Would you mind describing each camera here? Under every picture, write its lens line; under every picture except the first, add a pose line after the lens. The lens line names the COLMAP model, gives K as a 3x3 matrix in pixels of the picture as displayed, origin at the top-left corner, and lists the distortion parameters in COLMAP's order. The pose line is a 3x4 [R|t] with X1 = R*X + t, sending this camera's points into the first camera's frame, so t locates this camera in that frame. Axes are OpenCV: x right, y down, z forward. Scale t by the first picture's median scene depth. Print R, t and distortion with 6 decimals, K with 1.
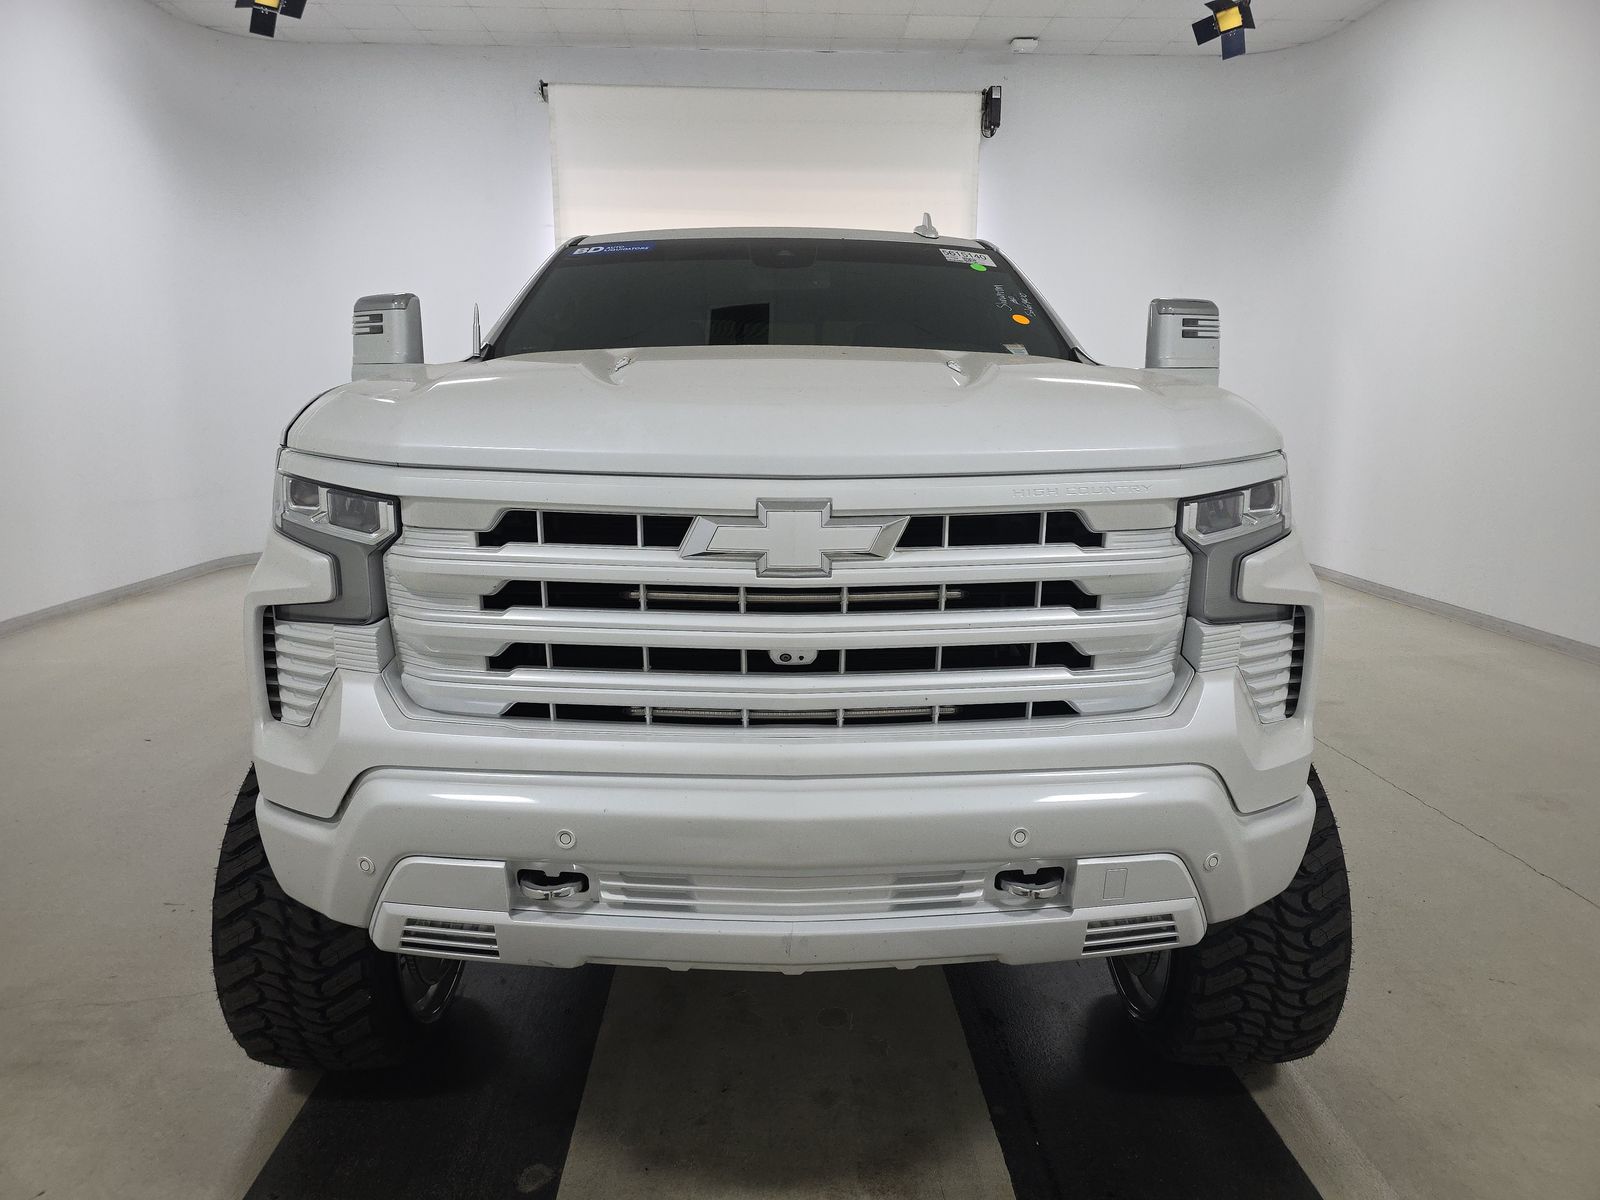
lens RADIAL K [[1080.8, 0, 816.3], [0, 1080.8, 600.8], [0, 0, 1]] dist [0.047350, -0.033953]
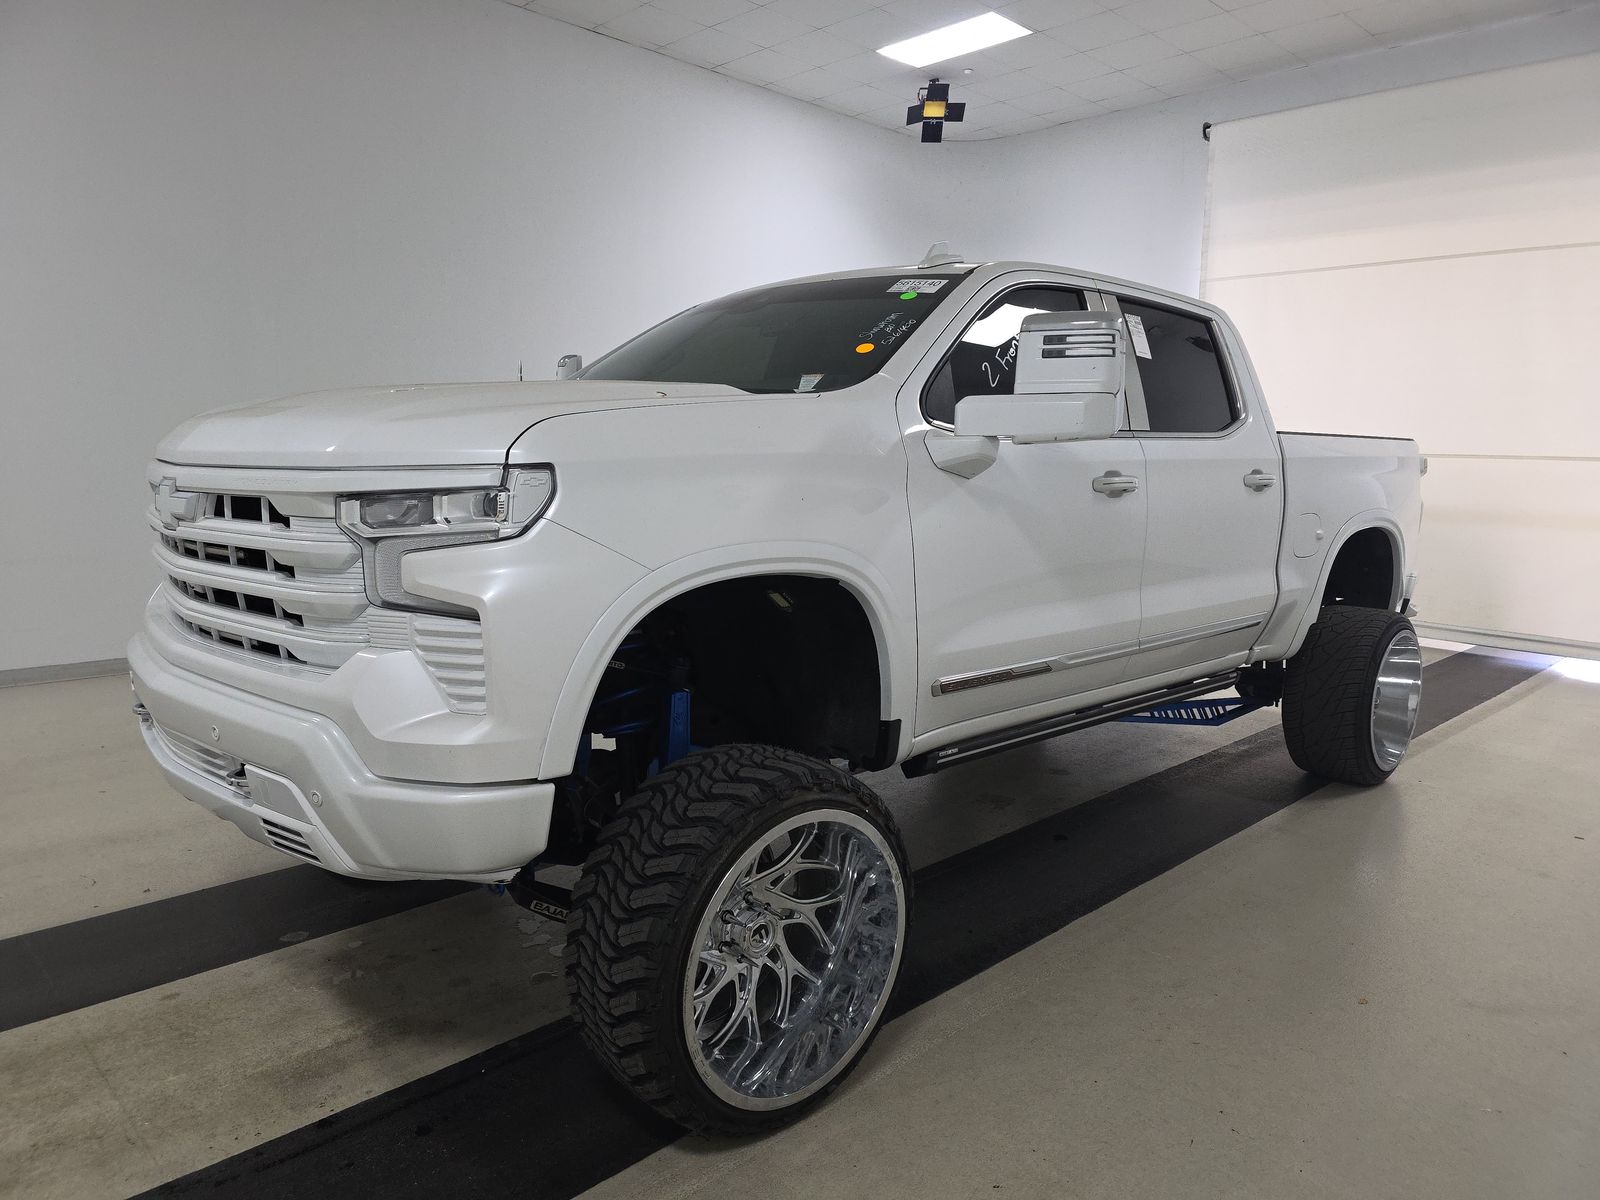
lens RADIAL K [[1080.8, 0, 805.4], [0, 1080.8, 609.2], [0, 0, 1]] dist [0.047350, -0.033953]
pose [[0.673838, 0.122642, -0.728630, 0.855886], [-0.149619, 0.988347, 0.027989, -0.043259], [0.723572, 0.090157, 0.684336, 0.301406]]
